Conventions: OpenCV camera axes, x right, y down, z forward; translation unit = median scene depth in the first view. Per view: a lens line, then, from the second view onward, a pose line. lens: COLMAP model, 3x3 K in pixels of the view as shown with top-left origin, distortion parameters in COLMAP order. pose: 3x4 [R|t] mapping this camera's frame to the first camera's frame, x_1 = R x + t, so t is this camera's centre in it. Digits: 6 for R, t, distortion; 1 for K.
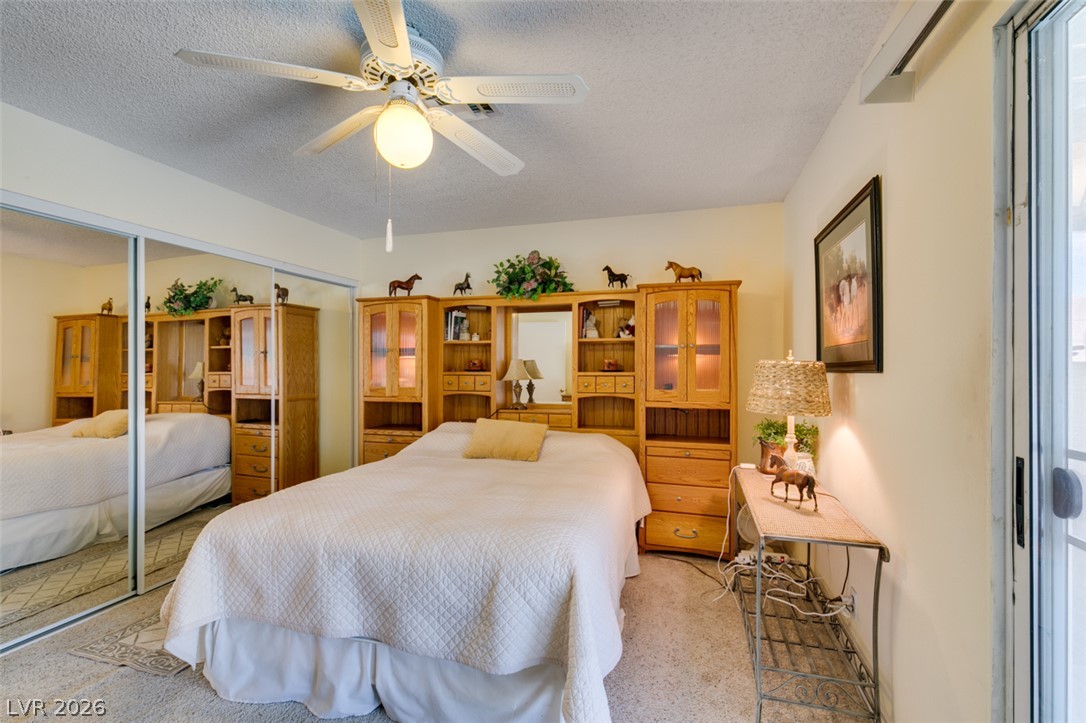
lens RADIAL K [[471.1, 0, 544.6], [0, 471.1, 364.3], [0, 0, 1]] dist [0.000078, -0.000001]
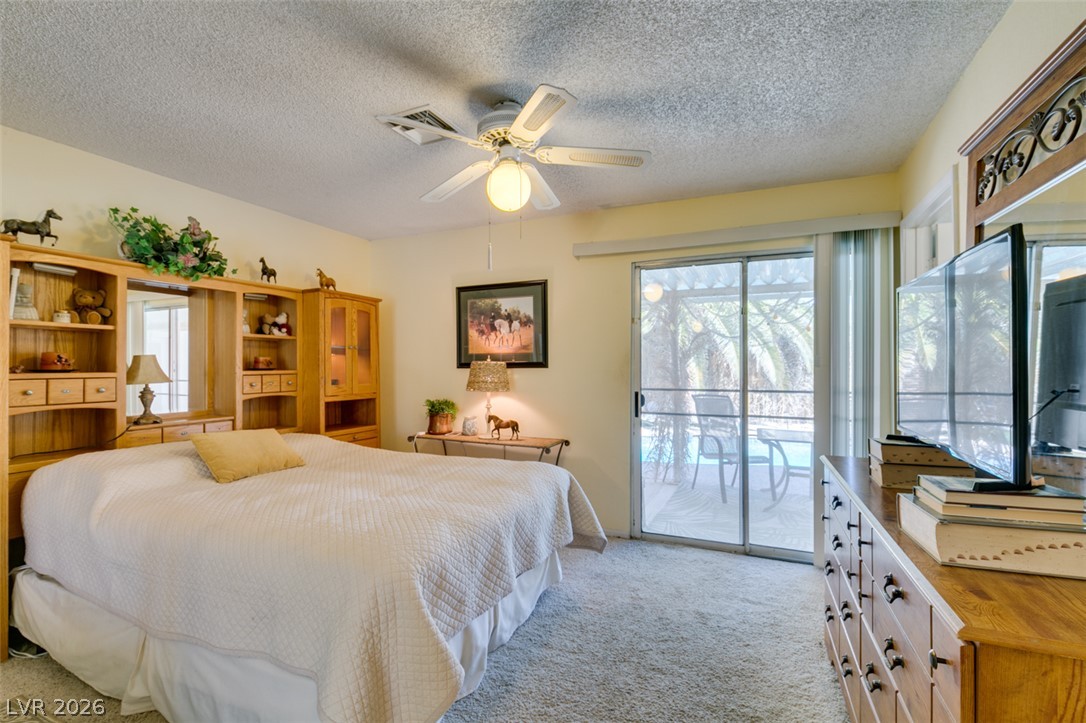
lens RADIAL K [[486.0, 0, 536.5], [0, 486.0, 364.6], [0, 0, 1]] dist [0.001879, -0.000032]
pose [[0.152791, 0.004335, 0.988249, -0.736864], [-0.000686, 0.999991, -0.004281, 0.007653], [-0.988258, -0.000024, 0.152792, 0.310587]]
